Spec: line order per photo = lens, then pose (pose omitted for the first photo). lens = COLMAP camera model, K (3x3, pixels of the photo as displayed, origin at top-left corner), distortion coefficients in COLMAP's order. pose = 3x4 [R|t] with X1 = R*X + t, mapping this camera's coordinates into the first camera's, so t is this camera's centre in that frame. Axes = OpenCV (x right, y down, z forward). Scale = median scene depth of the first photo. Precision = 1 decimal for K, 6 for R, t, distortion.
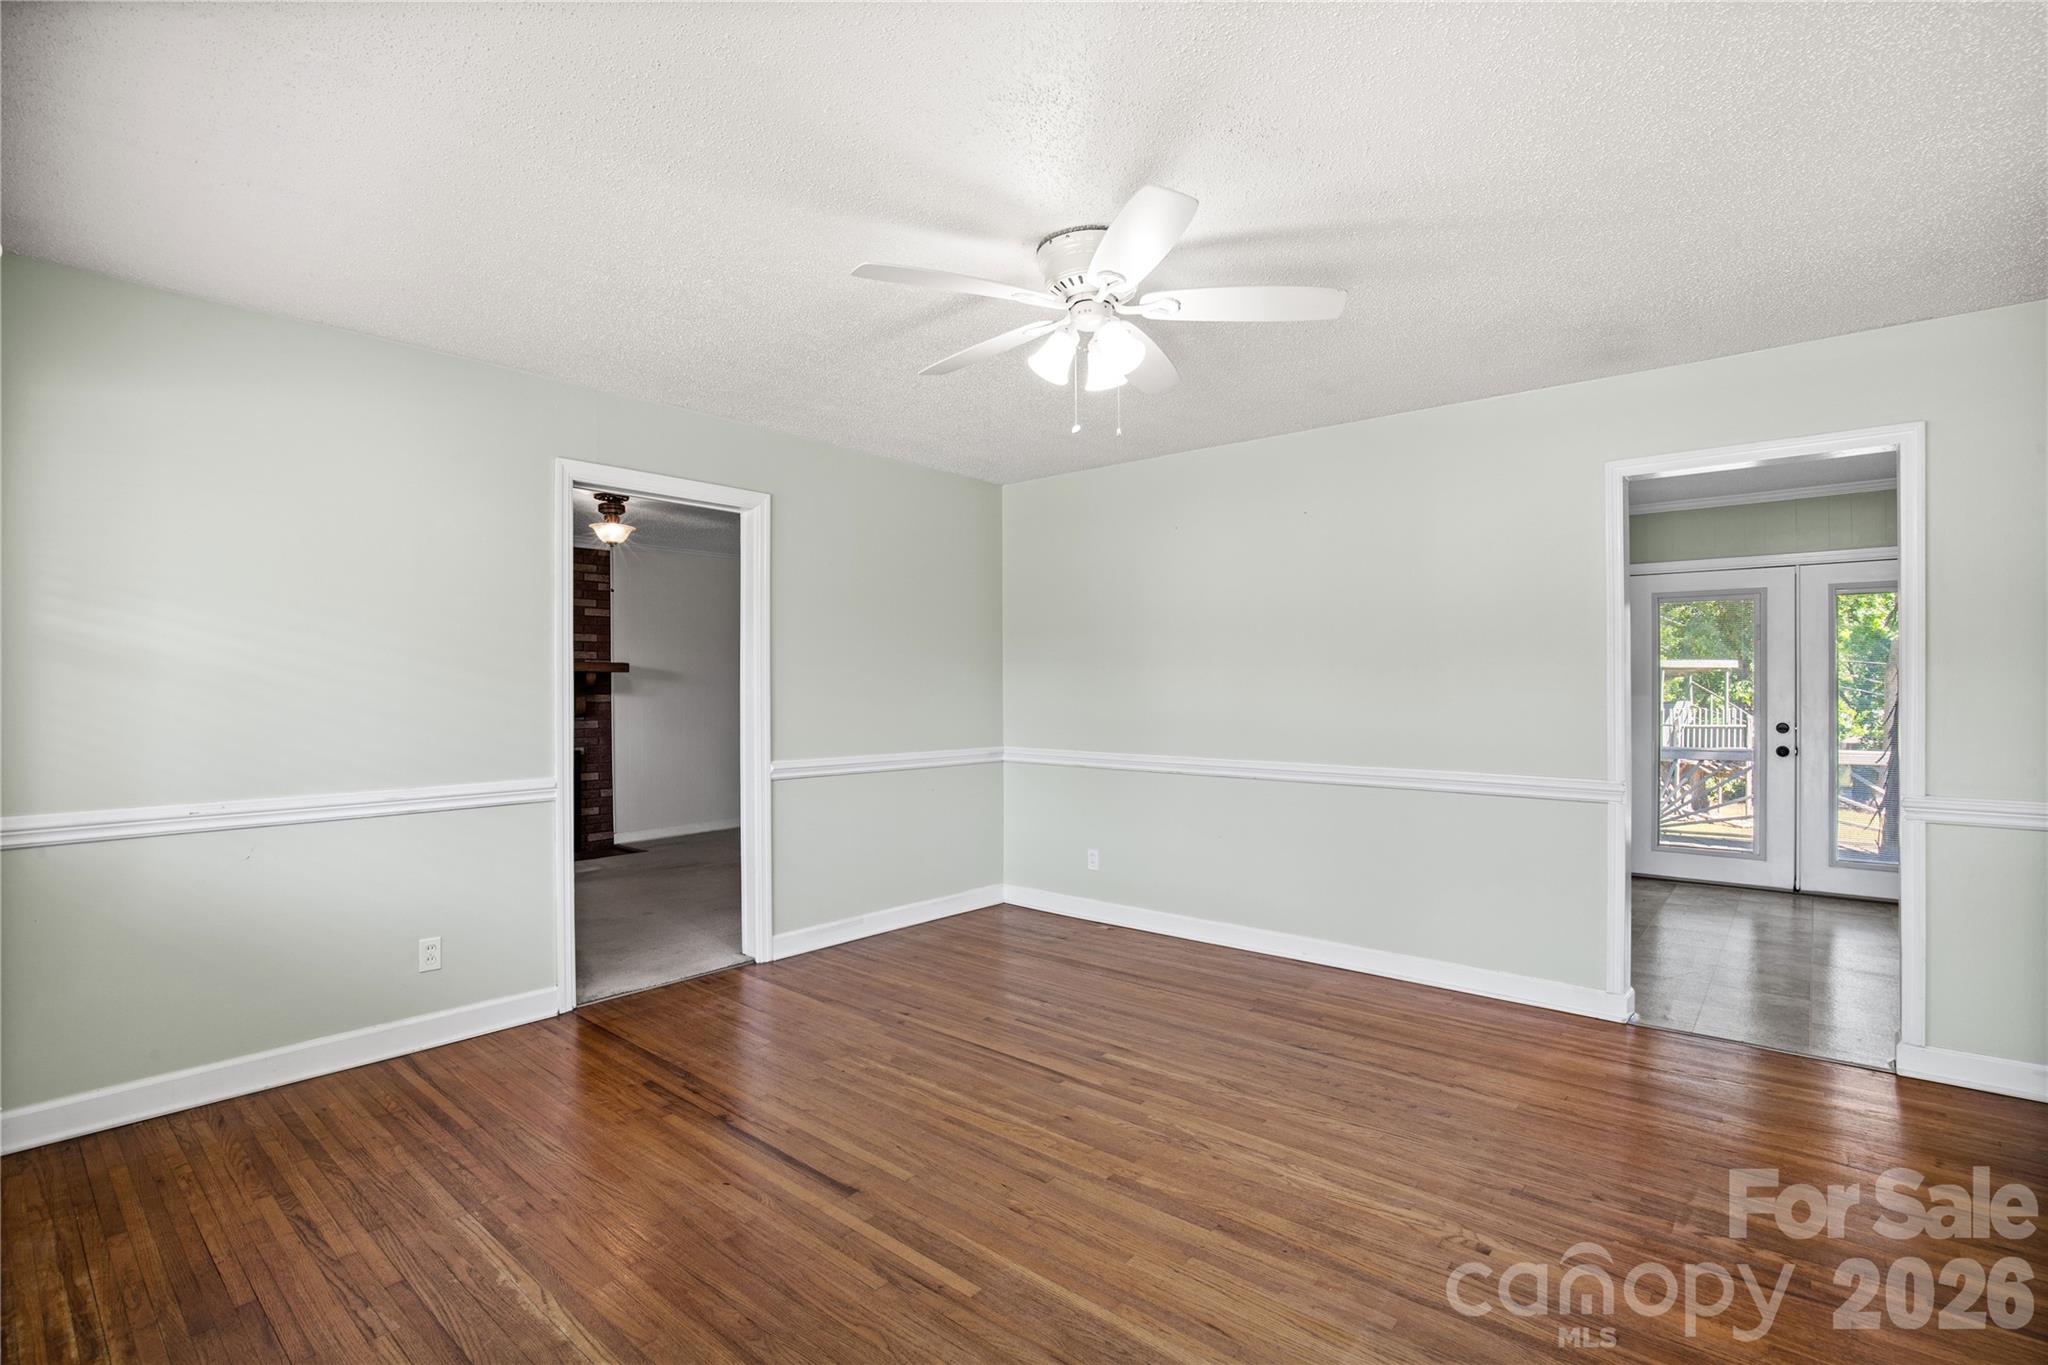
lens RADIAL K [[939.0, 0, 1033.4], [0, 939.0, 690.7], [0, 0, 1]] dist [0.009439, -0.004368]
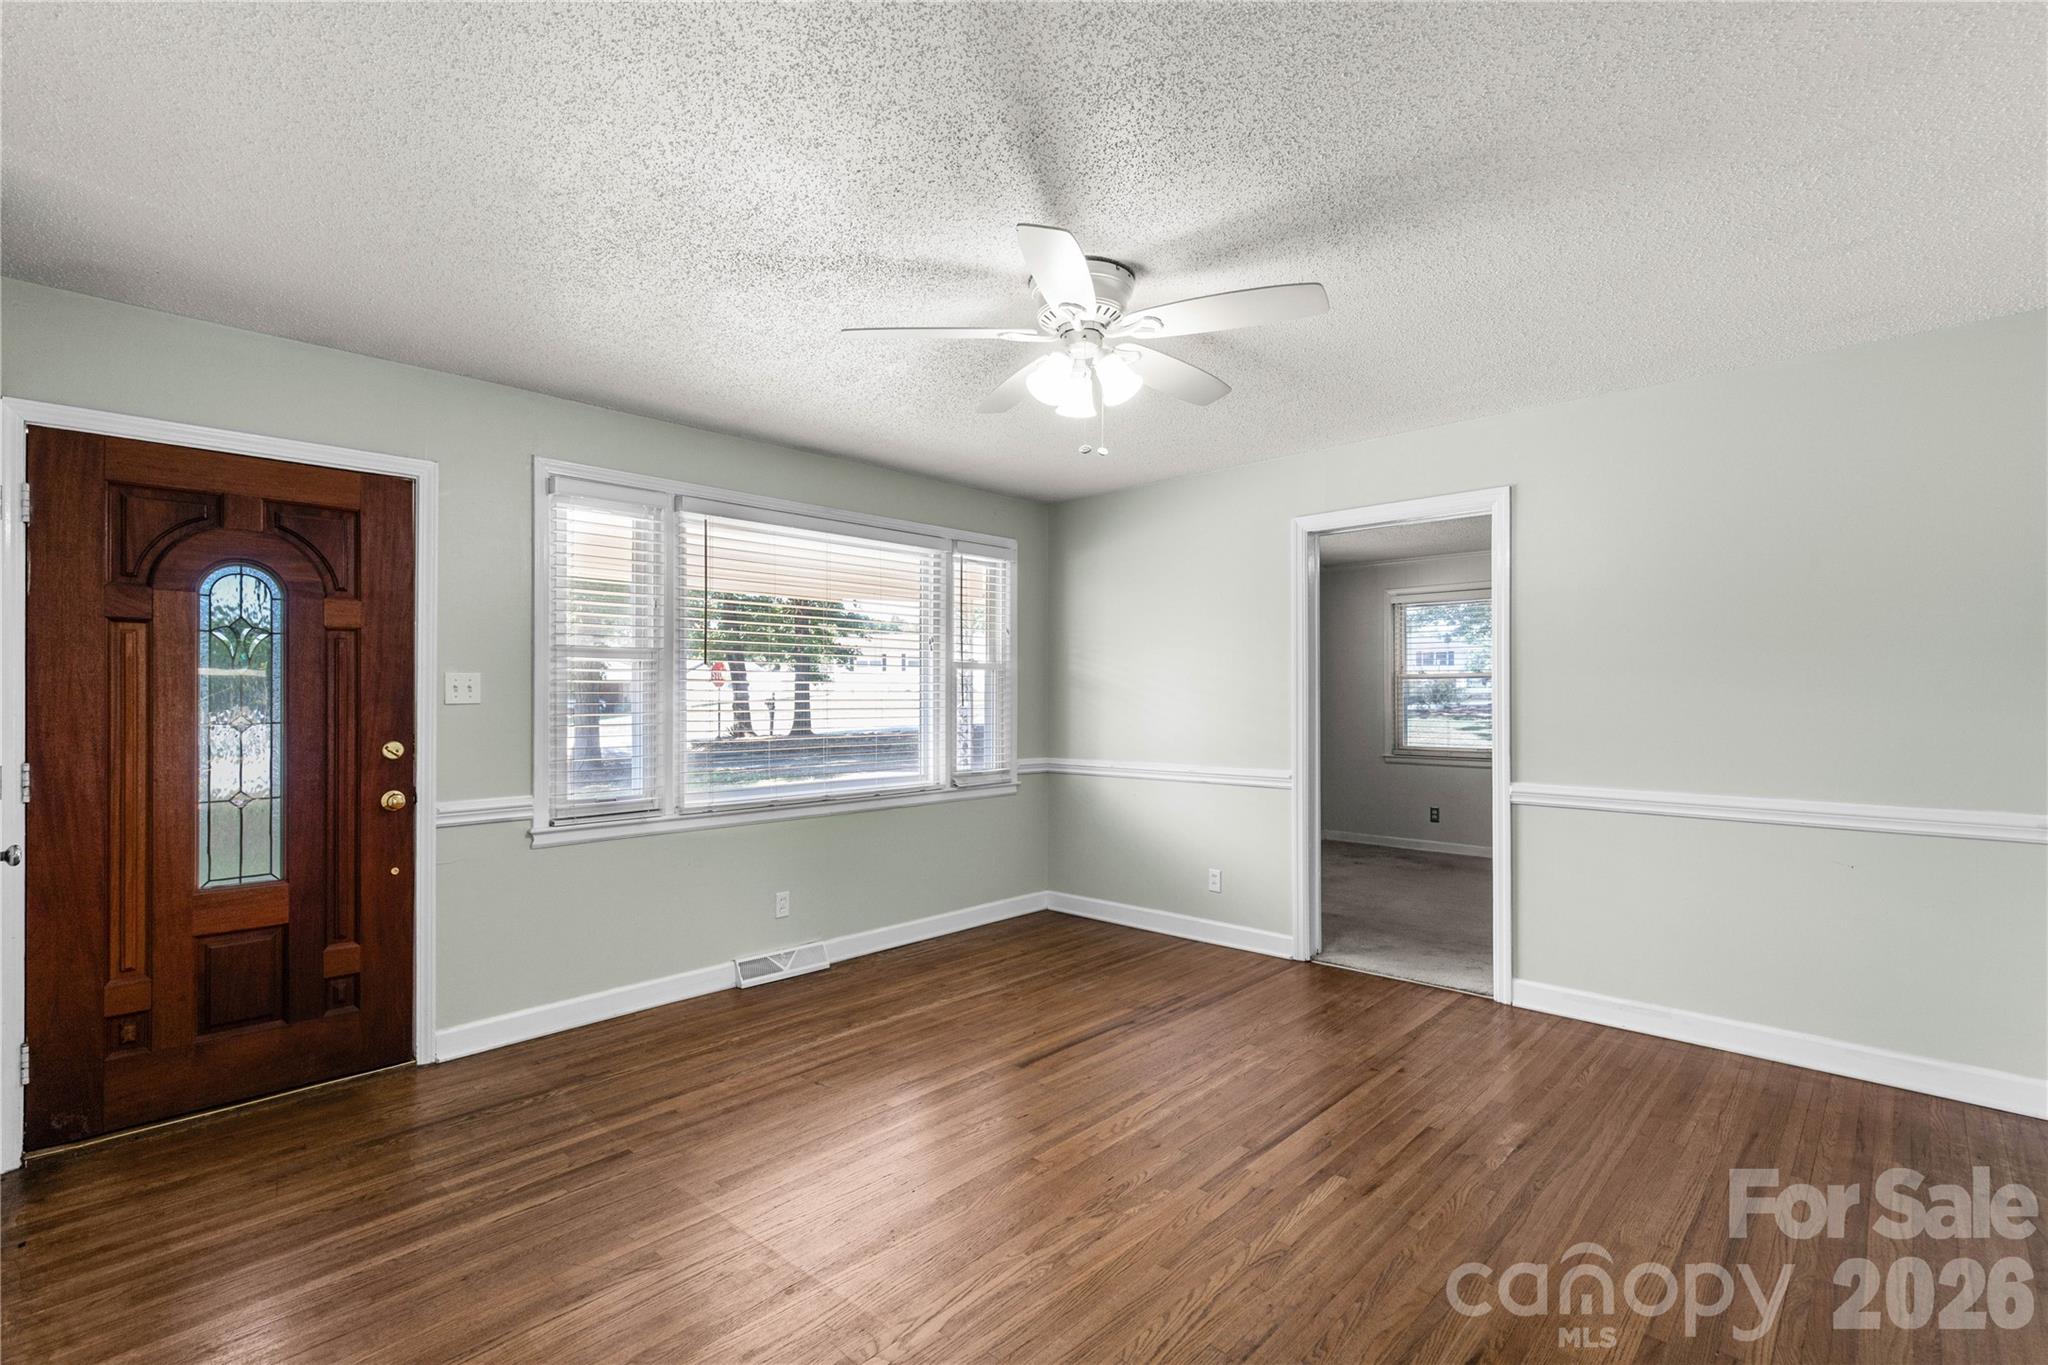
lens RADIAL K [[939.0, 0, 1032.9], [0, 939.0, 693.3], [0, 0, 1]] dist [0.009439, -0.004368]
pose [[-0.075056, -0.018459, -0.997008, 0.913344], [0.008993, 0.999775, -0.019187, 0.001885], [0.997139, -0.010406, -0.074873, 0.845762]]
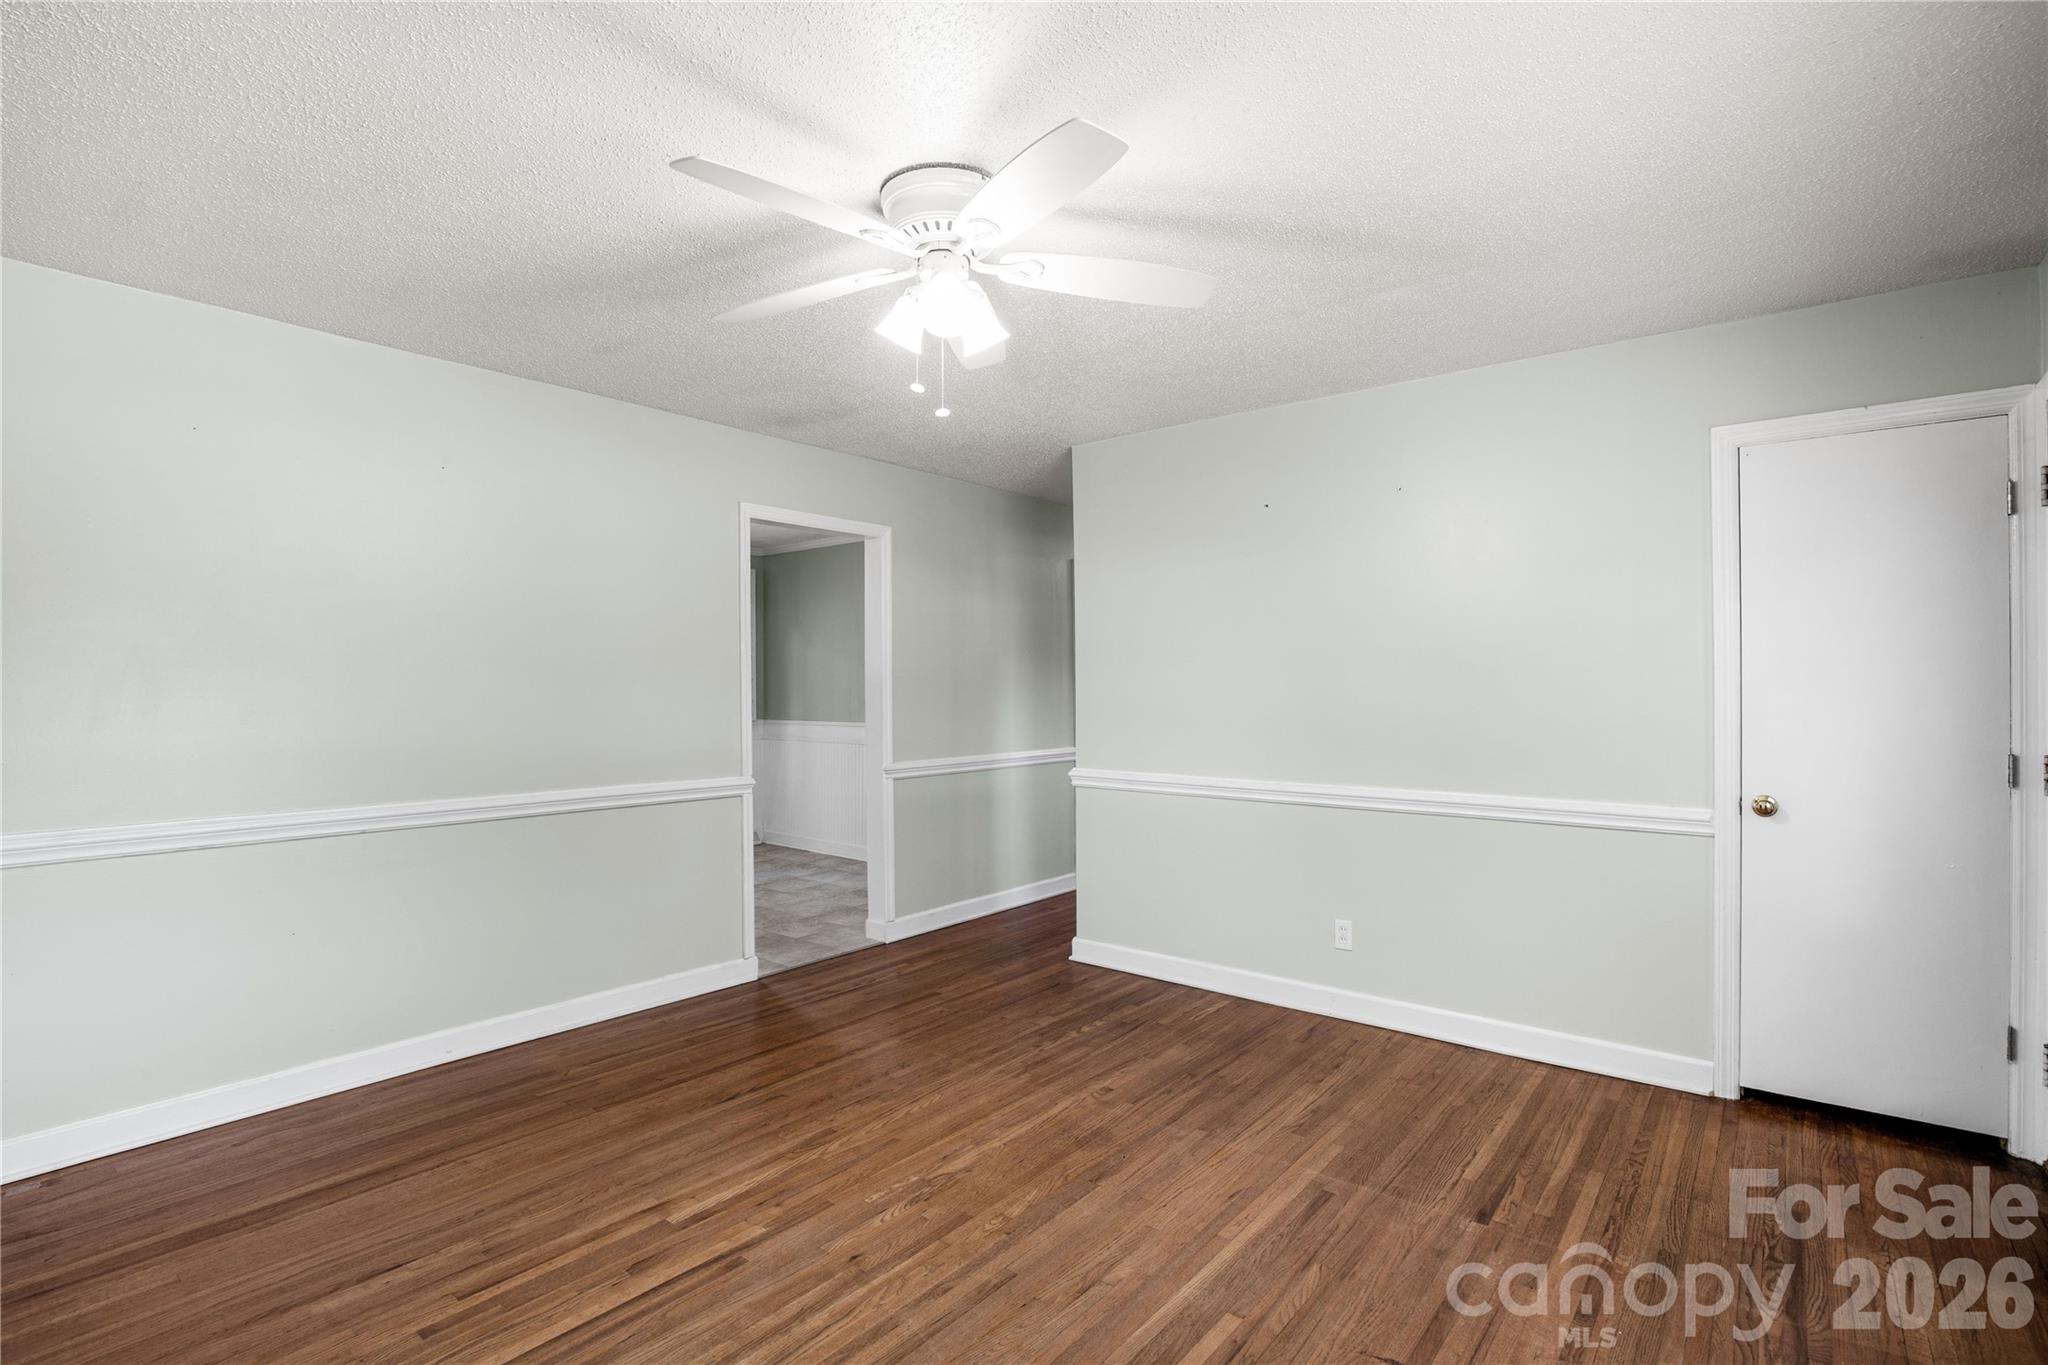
lens RADIAL K [[939.0, 0, 1018.5], [0, 939.0, 687.1], [0, 0, 1]] dist [0.009439, -0.004368]
pose [[0.009811, 0.010027, 0.999902, -0.664518], [0.000195, 0.999950, -0.010030, -0.008428], [-0.999952, 0.000293, 0.009808, 0.763118]]
